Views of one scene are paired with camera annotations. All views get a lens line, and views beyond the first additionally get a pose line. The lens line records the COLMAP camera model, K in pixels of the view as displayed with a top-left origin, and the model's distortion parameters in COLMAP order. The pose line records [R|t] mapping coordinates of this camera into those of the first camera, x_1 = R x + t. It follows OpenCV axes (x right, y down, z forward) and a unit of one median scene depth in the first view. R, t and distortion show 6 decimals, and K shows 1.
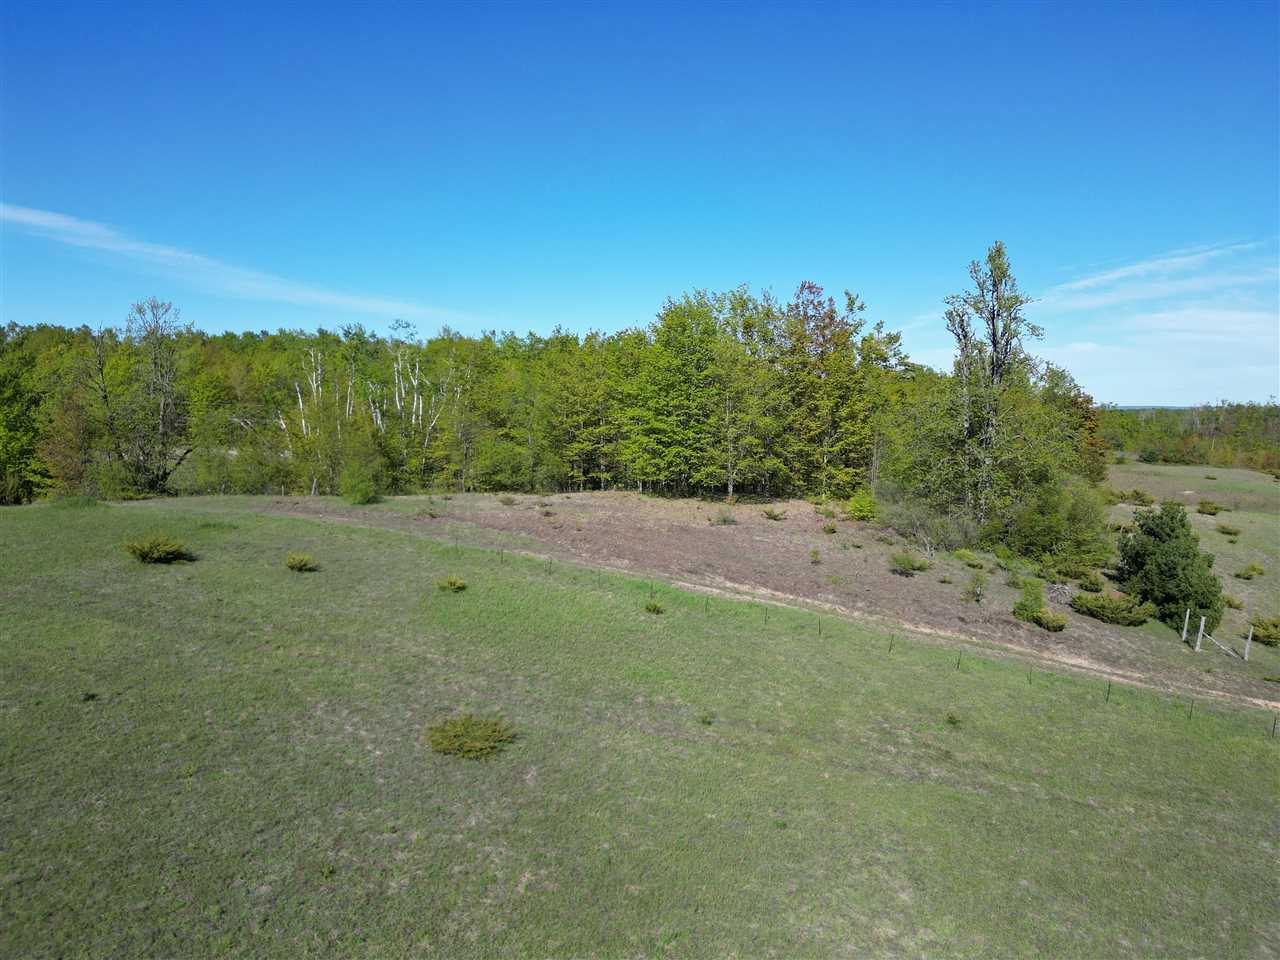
lens RADIAL K [[892.0, 0, 640.4], [0, 892.0, 479.0], [0, 0, 1]] dist [0.062476, -0.047772]
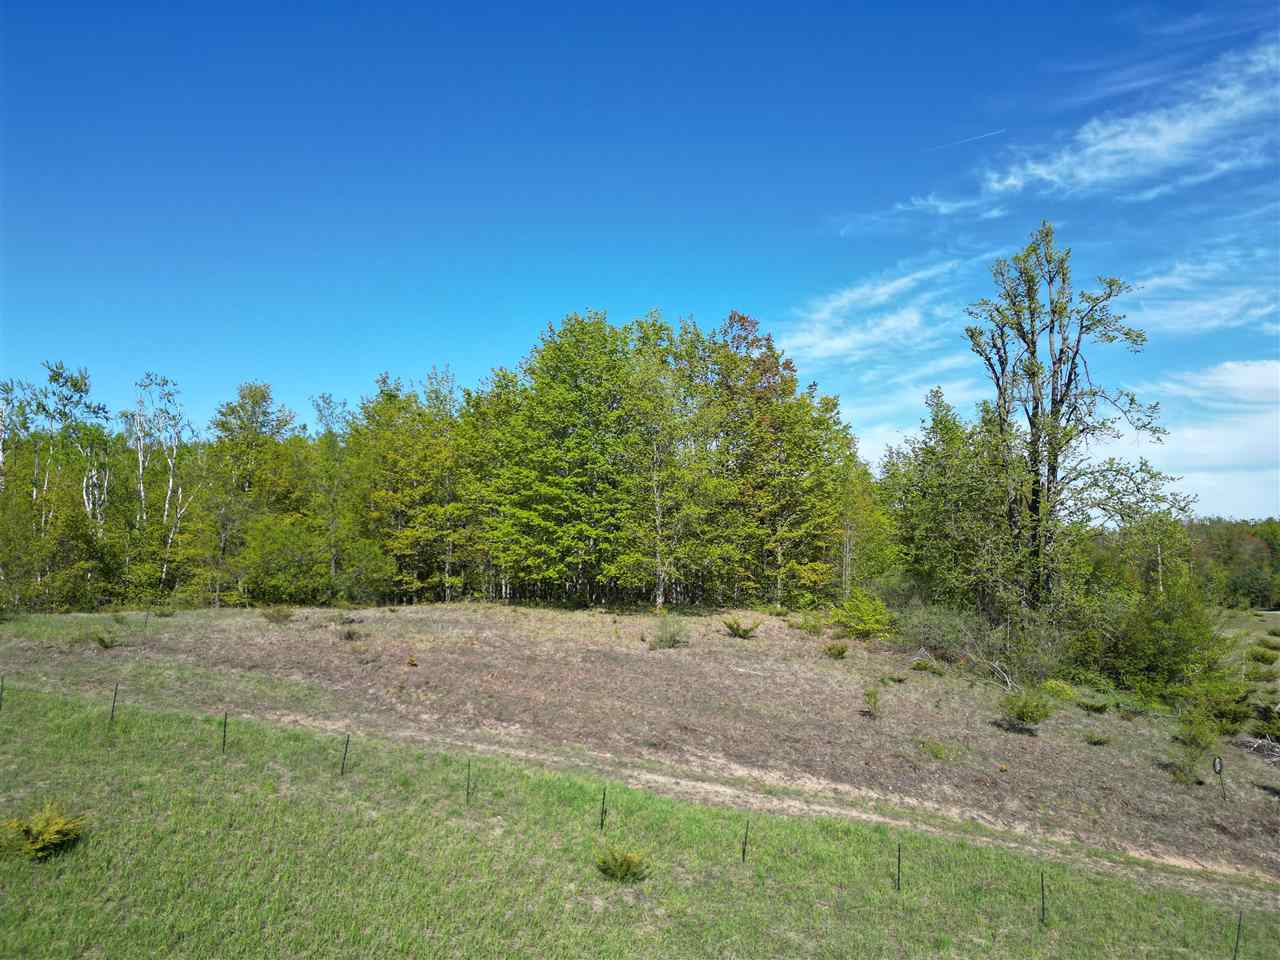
lens RADIAL K [[892.0, 0, 647.1], [0, 892.0, 472.3], [0, 0, 1]] dist [0.062476, -0.047772]
pose [[0.981275, 0.013240, 0.192155, -0.031189], [0.016324, 0.988329, -0.151456, 0.023457], [-0.191917, 0.151757, 0.969607, 0.378102]]
